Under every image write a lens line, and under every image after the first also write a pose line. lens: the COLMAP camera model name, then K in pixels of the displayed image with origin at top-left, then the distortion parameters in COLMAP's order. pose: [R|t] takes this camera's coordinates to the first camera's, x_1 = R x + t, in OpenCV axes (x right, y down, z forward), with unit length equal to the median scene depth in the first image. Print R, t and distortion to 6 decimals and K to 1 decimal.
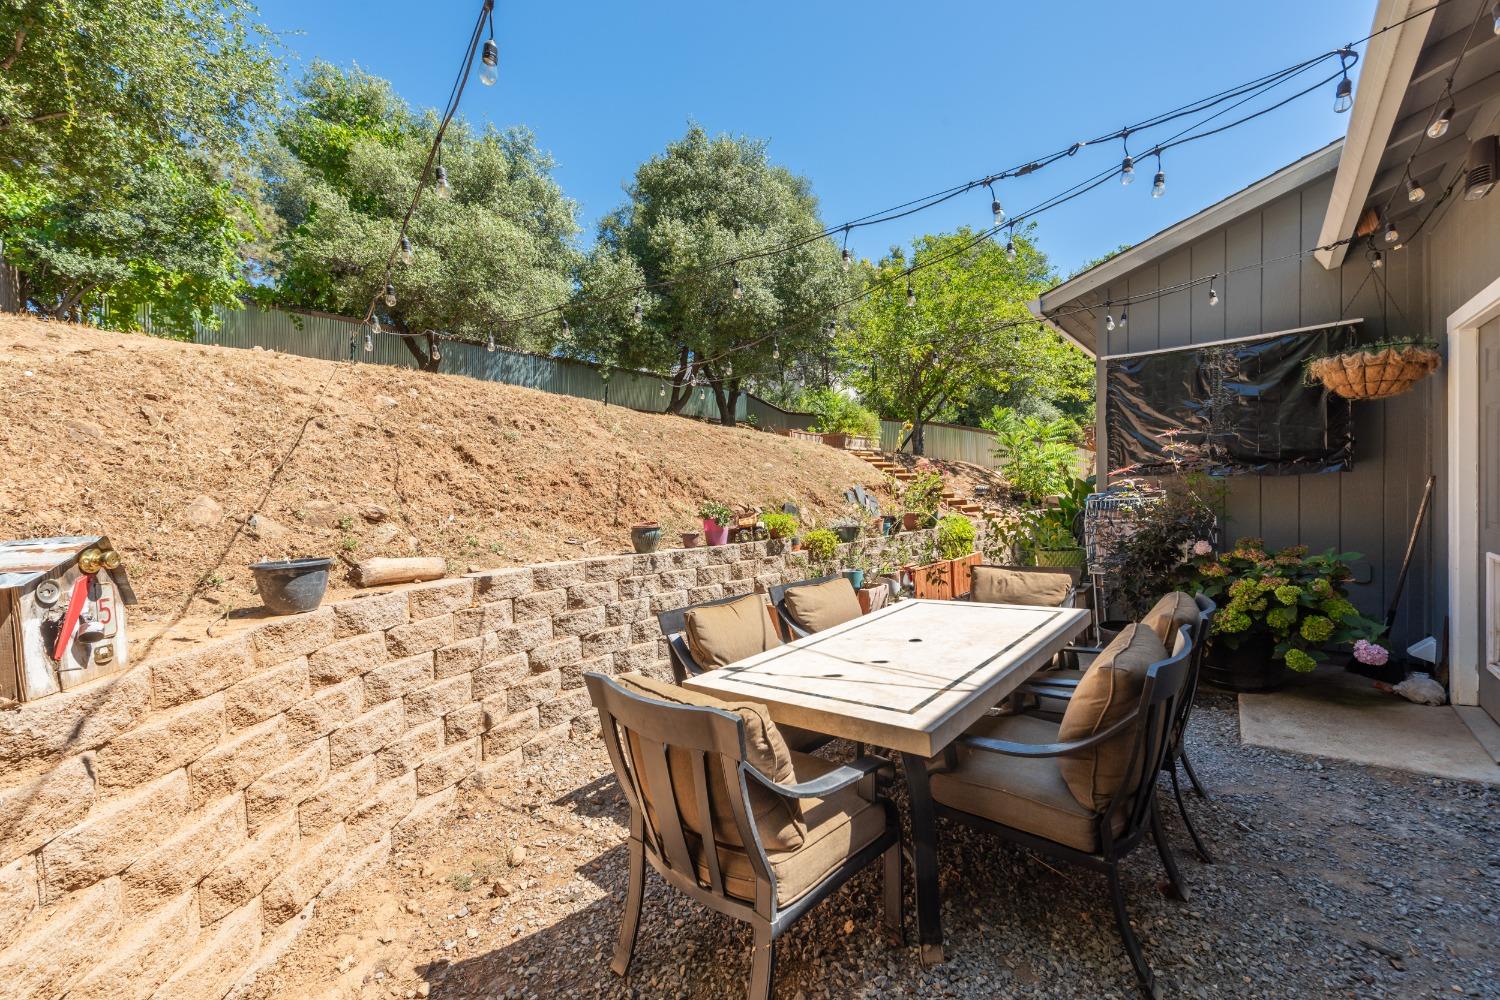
lens RADIAL K [[595.9, 0, 754.6], [0, 595.9, 485.5], [0, 0, 1]] dist [0.009692, -0.001023]
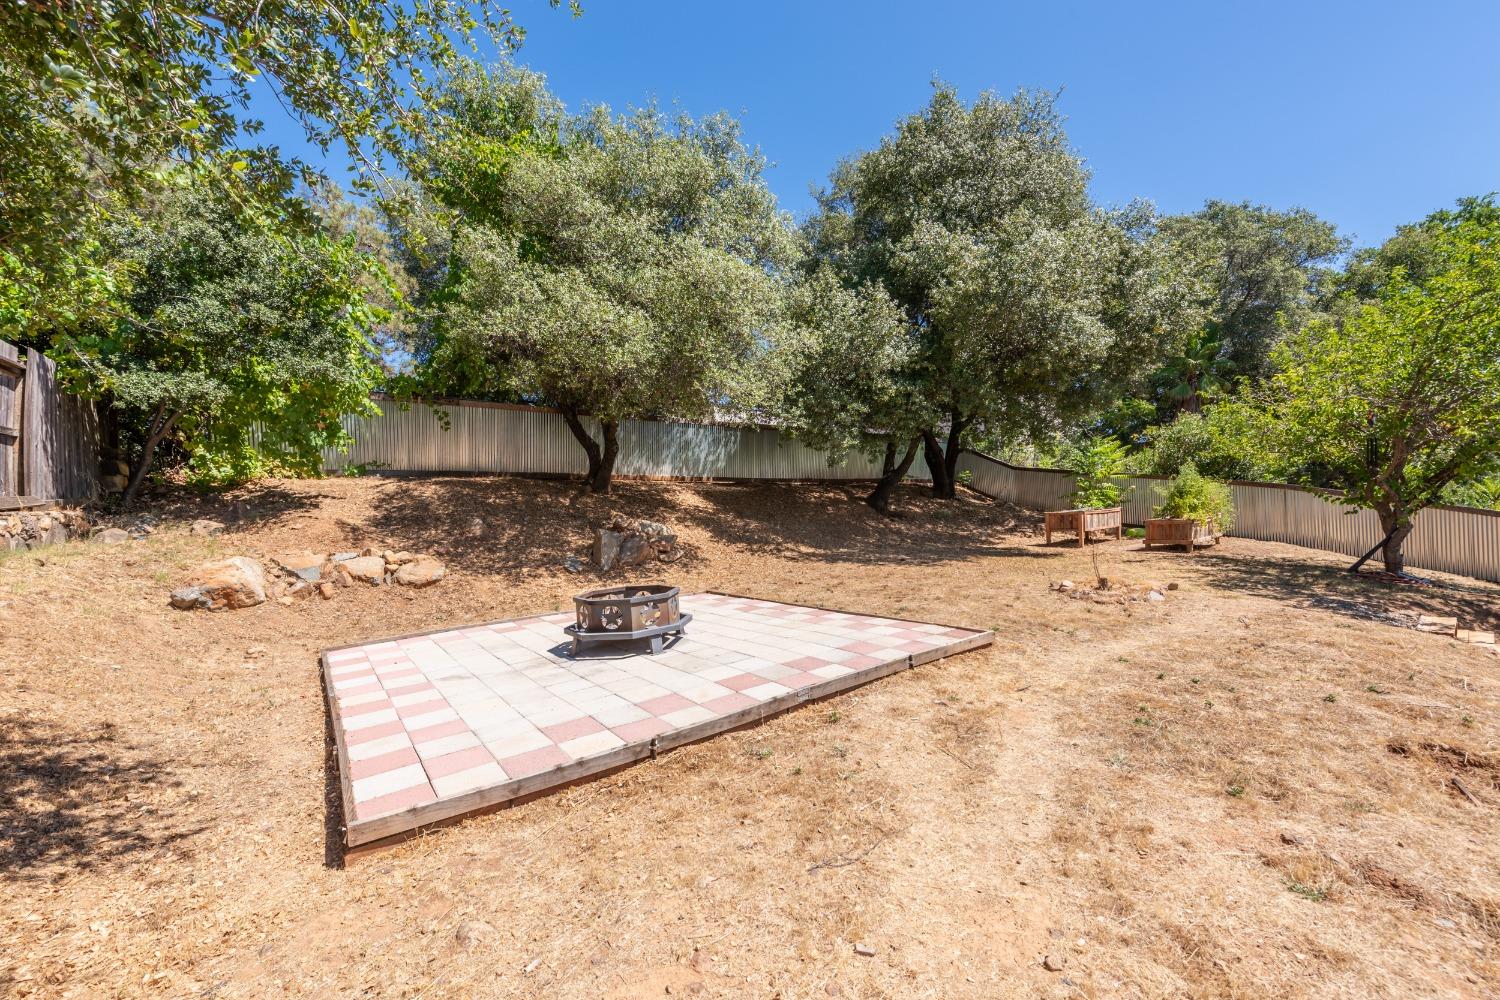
lens RADIAL K [[595.9, 0, 748.9], [0, 595.9, 509.5], [0, 0, 1]] dist [0.009692, -0.001023]
pose [[0.988097, -0.036192, -0.149512, -0.324400], [0.038854, 0.999134, 0.014917, -0.178972], [0.148843, -0.020549, 0.988647, 0.369626]]
